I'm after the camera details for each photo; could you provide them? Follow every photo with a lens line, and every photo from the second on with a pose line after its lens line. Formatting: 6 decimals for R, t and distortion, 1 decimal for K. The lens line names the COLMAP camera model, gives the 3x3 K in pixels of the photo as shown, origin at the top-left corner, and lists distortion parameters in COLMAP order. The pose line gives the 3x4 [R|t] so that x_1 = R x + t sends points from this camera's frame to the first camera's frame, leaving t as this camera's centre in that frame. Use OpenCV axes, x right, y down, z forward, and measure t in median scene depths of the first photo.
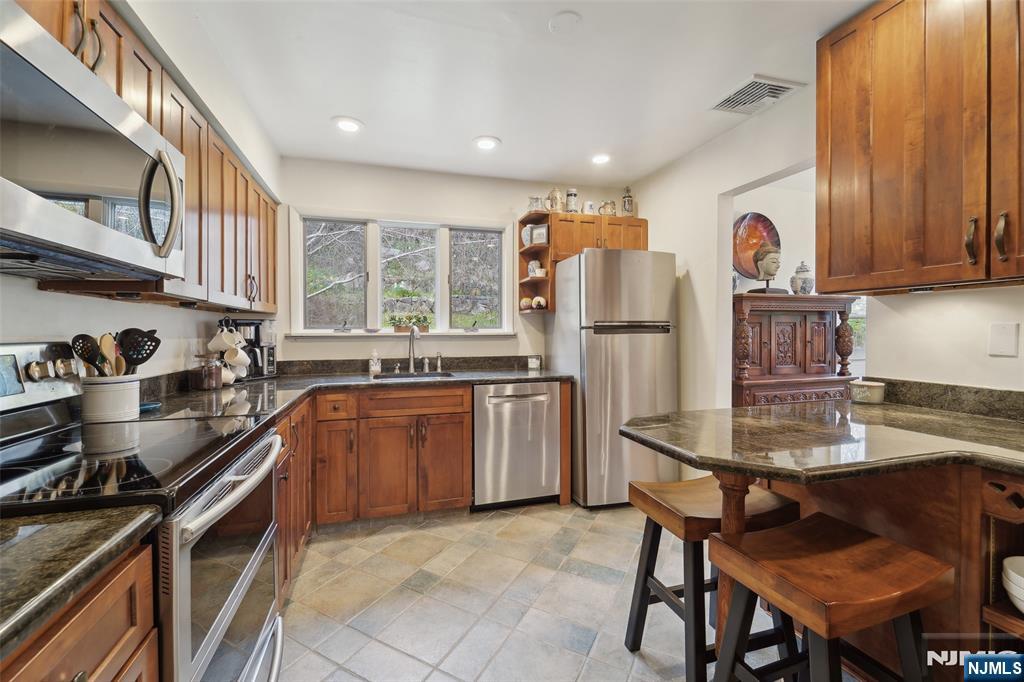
lens RADIAL K [[422.2, 0, 510.9], [0, 422.2, 333.0], [0, 0, 1]] dist [-0.001045, -0.000588]
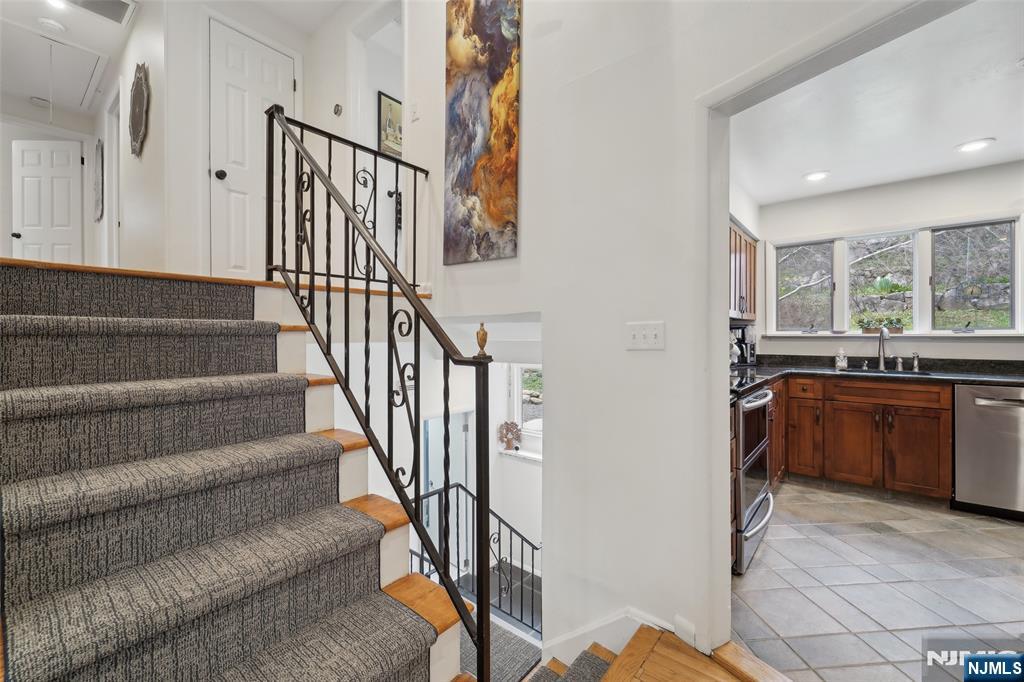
lens RADIAL K [[428.0, 0, 504.3], [0, 428.0, 334.2], [0, 0, 1]] dist [0.001207, -0.000303]
pose [[0.542383, 0.000536, -0.840131, 0.193658], [-0.003110, 0.999994, -0.001370, 0.005367], [0.840125, 0.003356, 0.542382, -0.495340]]
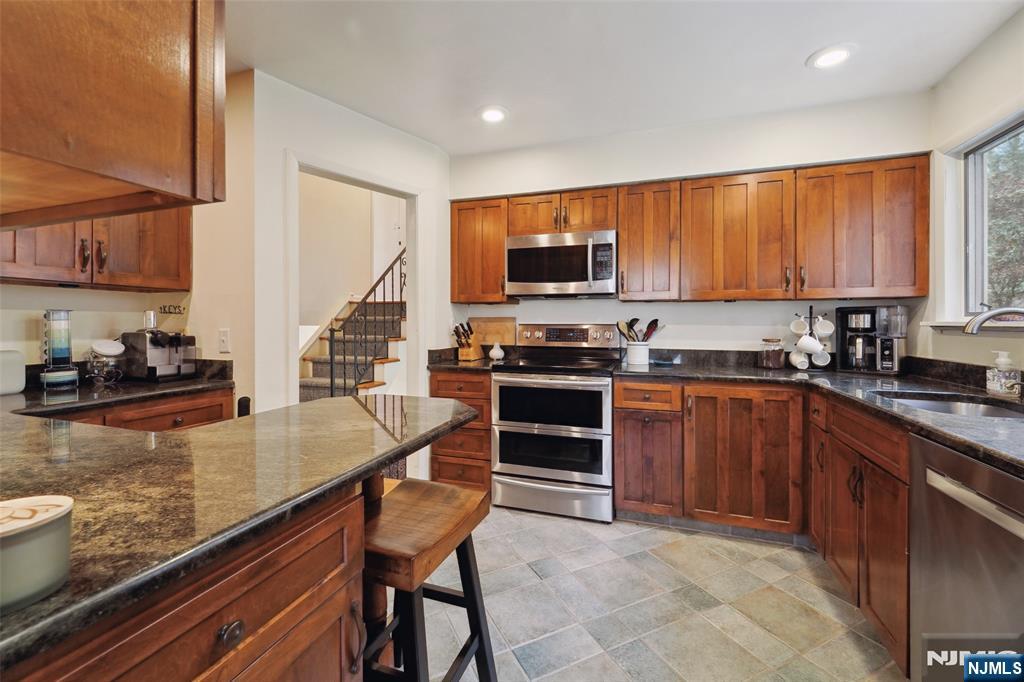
lens RADIAL K [[419.9, 0, 511.9], [0, 419.9, 323.8], [0, 0, 1]] dist [0.000118, -0.000135]
pose [[-0.584906, 0.001439, -0.811100, 0.549669], [-0.008956, 0.999926, 0.008233, 0.004036], [0.811052, 0.012079, -0.584850, 0.896194]]
